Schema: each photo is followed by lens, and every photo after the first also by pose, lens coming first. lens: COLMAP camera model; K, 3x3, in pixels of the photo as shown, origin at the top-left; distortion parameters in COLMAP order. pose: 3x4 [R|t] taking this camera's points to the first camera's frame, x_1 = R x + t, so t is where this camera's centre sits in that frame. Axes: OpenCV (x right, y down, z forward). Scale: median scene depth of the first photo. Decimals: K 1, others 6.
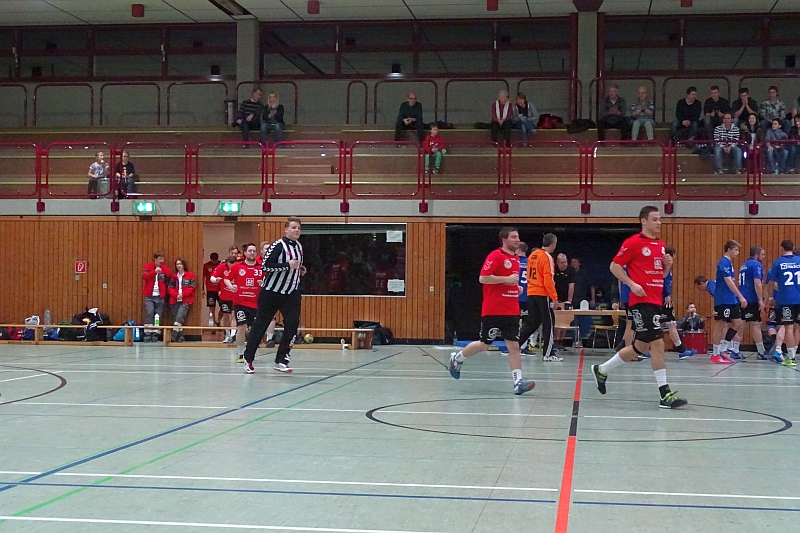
lens RADIAL K [[1209.9, 0, 415.3], [0, 1209.9, 262.1], [0, 0, 1]] dist [0.000926, 0.000000]
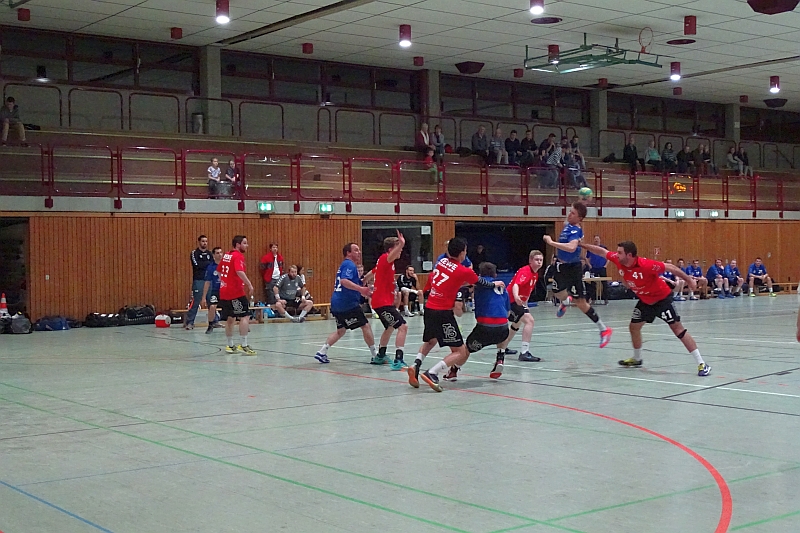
lens RADIAL K [[1145.4, 0, 378.5], [0, 1145.4, 244.1], [0, 0, 1]] dist [0.010732, 0.000000]
pose [[0.712649, -0.012683, 0.701406, -0.945948], [0.017080, 0.999854, 0.000726, -0.007651], [-0.701313, 0.011463, 0.712761, 0.116782]]
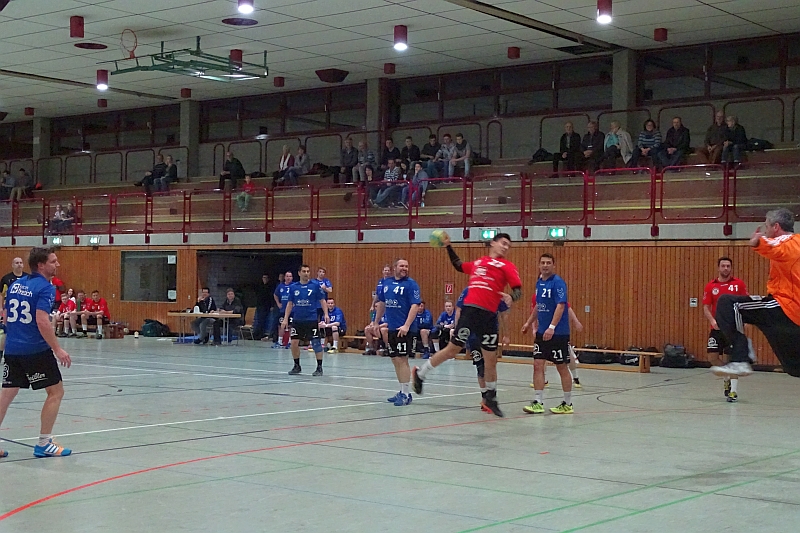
lens RADIAL K [[1311.5, 0, 414.8], [0, 1311.5, 268.5], [0, 0, 1]] dist [0.043333, 0.000000]
pose [[0.850731, -0.003123, -0.525592, 1.000229], [-0.005154, 0.999885, -0.014284, 0.008927], [0.525576, 0.014860, 0.850617, -0.136230]]
